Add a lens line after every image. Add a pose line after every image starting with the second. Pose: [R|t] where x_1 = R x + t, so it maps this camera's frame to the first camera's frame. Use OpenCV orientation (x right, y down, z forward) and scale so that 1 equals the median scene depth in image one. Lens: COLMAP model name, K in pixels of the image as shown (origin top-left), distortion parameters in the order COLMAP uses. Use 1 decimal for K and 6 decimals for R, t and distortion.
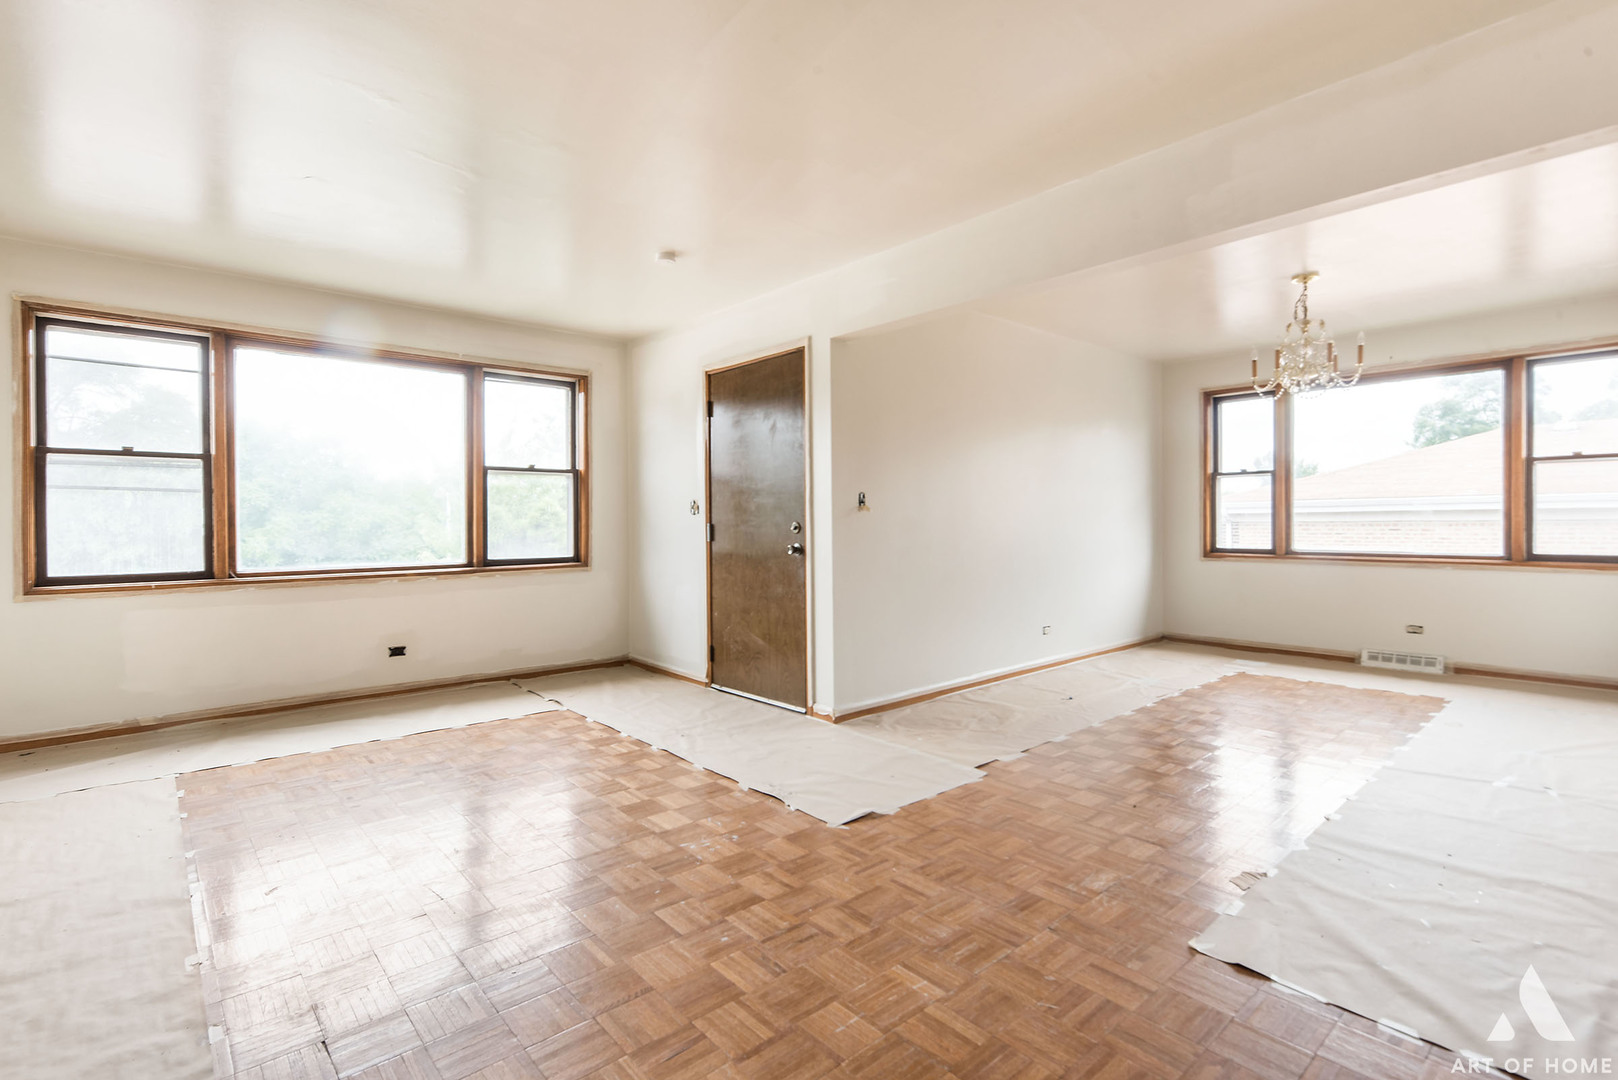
lens RADIAL K [[718.3, 0, 809.0], [0, 718.3, 540.0], [0, 0, 1]] dist [-0.000890, -0.000128]
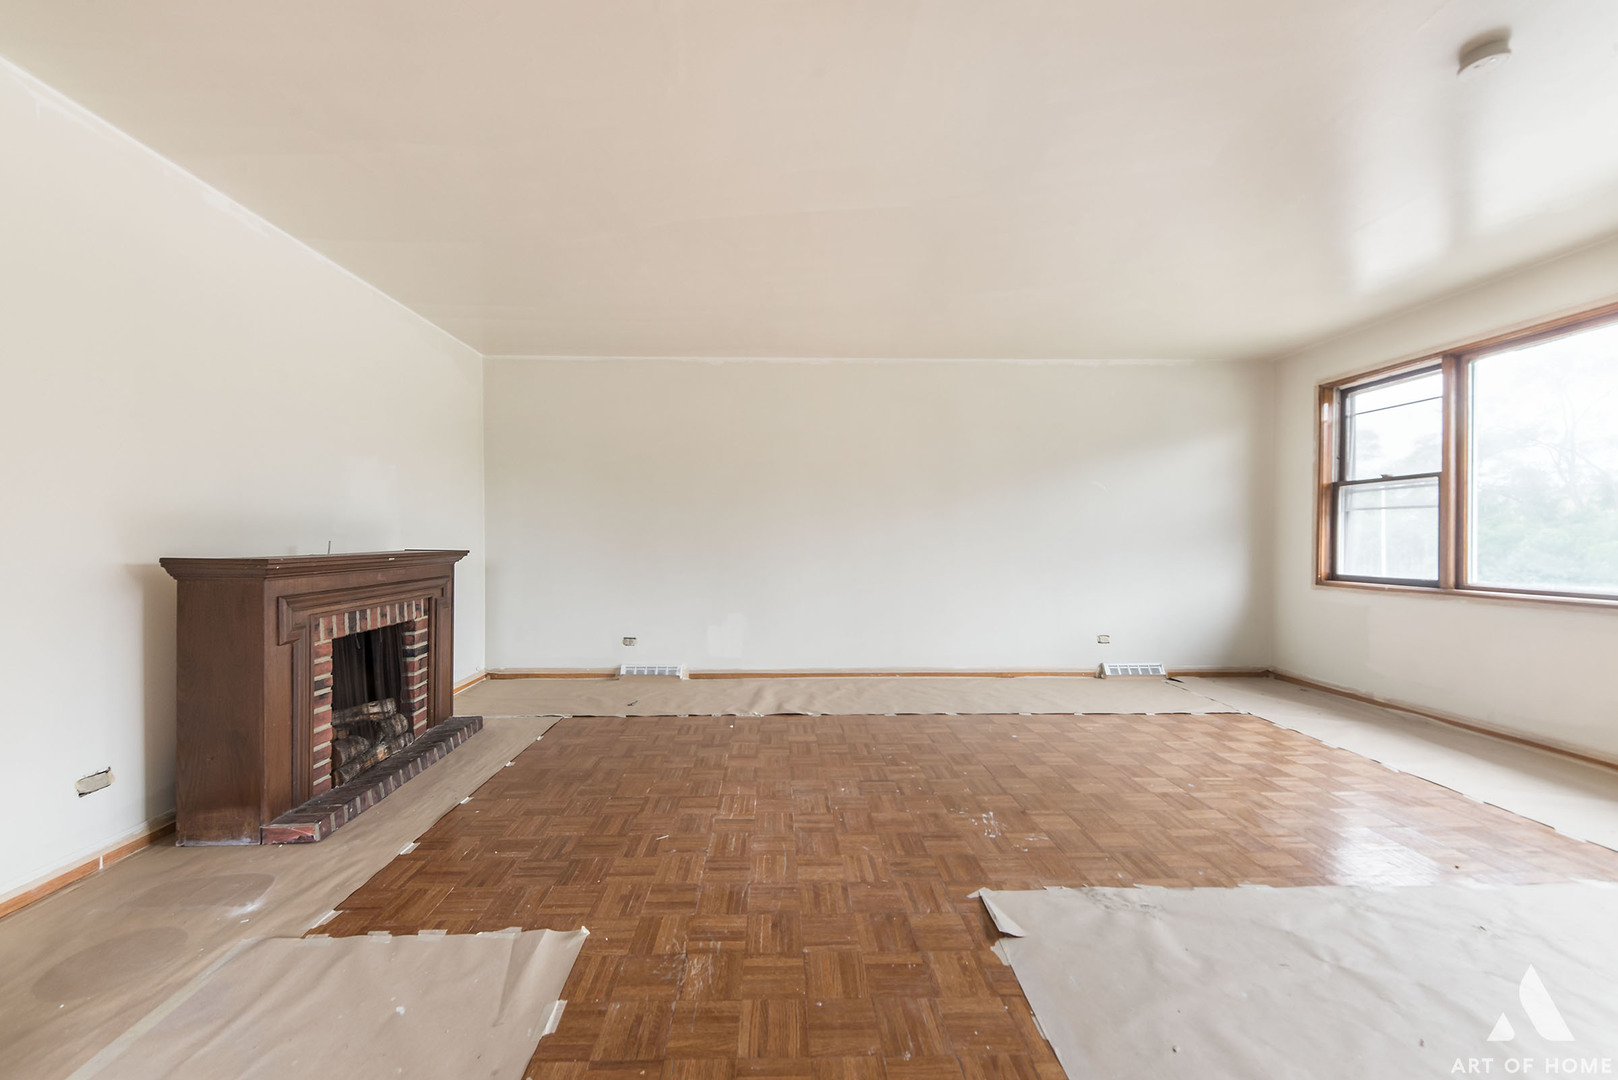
lens RADIAL K [[643.4, 0, 809.0], [0, 643.4, 540.0], [0, 0, 1]] dist [0.000579, 0.000047]
pose [[-0.639890, 0.004715, -0.768452, 0.511798], [-0.016127, 0.999679, 0.019563, -0.021312], [0.768298, 0.024911, -0.639608, 0.899532]]
